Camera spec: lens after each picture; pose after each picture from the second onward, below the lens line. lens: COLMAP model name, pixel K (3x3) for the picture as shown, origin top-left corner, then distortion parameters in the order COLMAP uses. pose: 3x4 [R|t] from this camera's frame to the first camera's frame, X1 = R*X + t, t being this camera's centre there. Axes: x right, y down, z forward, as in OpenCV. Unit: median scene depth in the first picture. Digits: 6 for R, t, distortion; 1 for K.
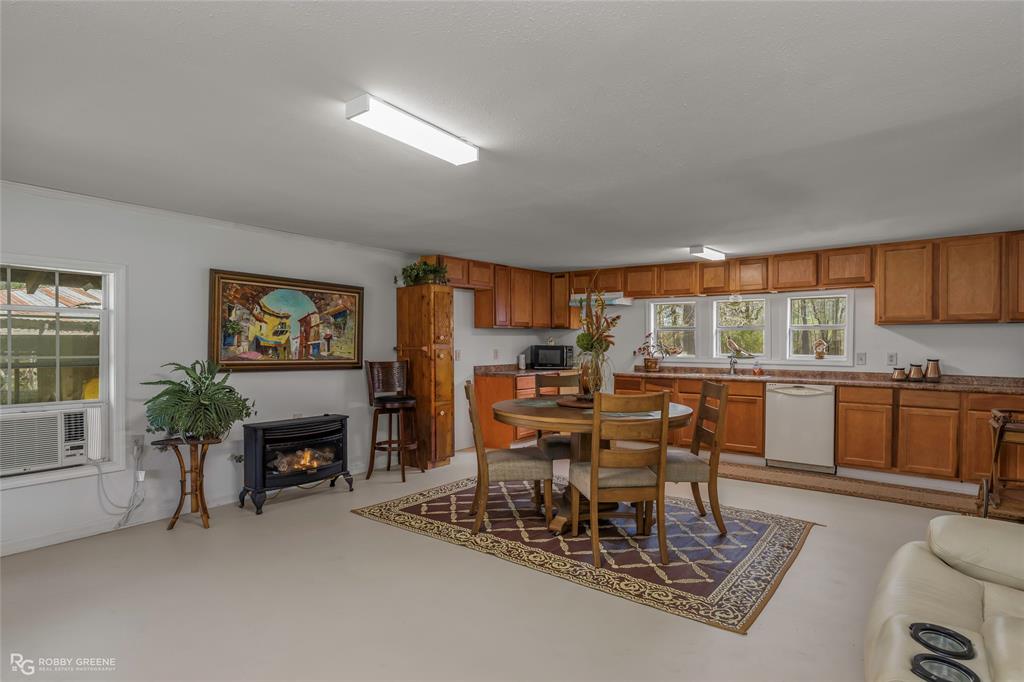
lens RADIAL K [[522.0, 0, 512.7], [0, 522.0, 344.9], [0, 0, 1]] dist [-0.004735, 0.001112]
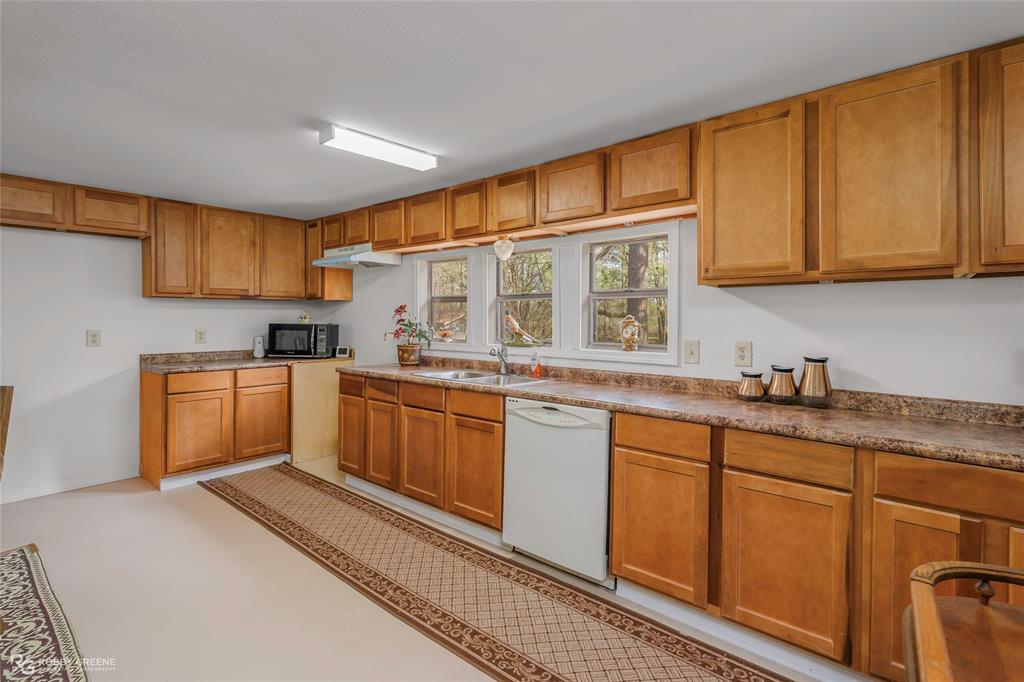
lens RADIAL K [[469.0, 0, 504.3], [0, 469.0, 315.4], [0, 0, 1]] dist [-0.004963, 0.002549]
pose [[0.999315, 0.002858, -0.036906, 0.538416], [-0.003364, 0.999901, -0.013653, -0.003868], [0.036863, 0.013768, 0.999225, 0.561741]]
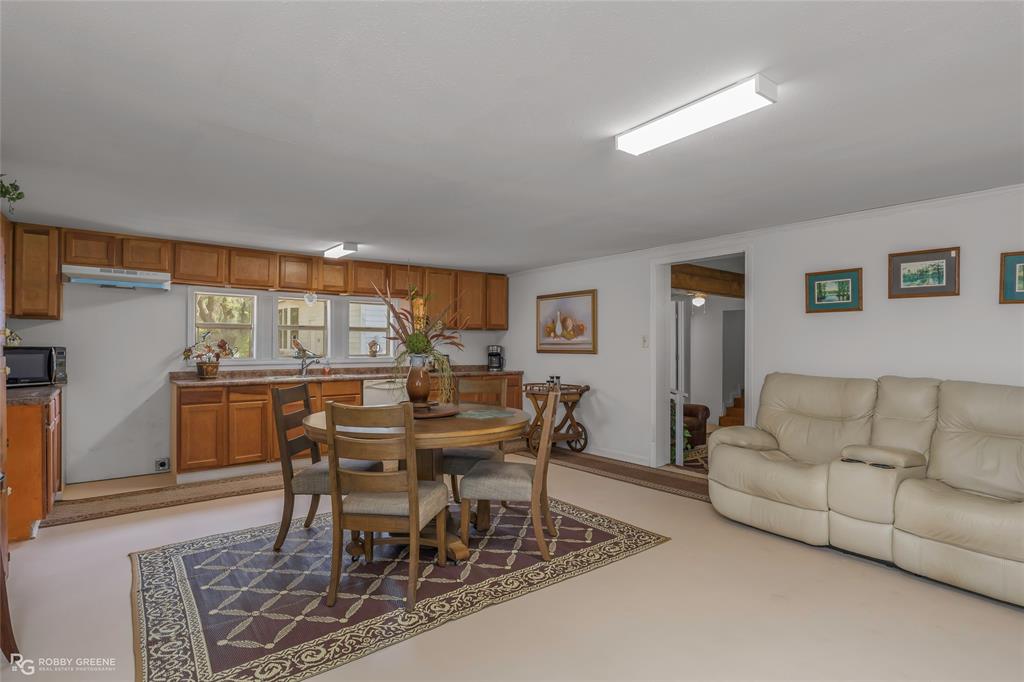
lens RADIAL K [[522.0, 0, 514.7], [0, 522.0, 336.2], [0, 0, 1]] dist [-0.004735, 0.001112]
pose [[0.261718, 0.011384, 0.965077, -0.498238], [-0.001222, 0.999934, -0.011463, -0.006348], [-0.965144, 0.001821, 0.261714, 0.453939]]
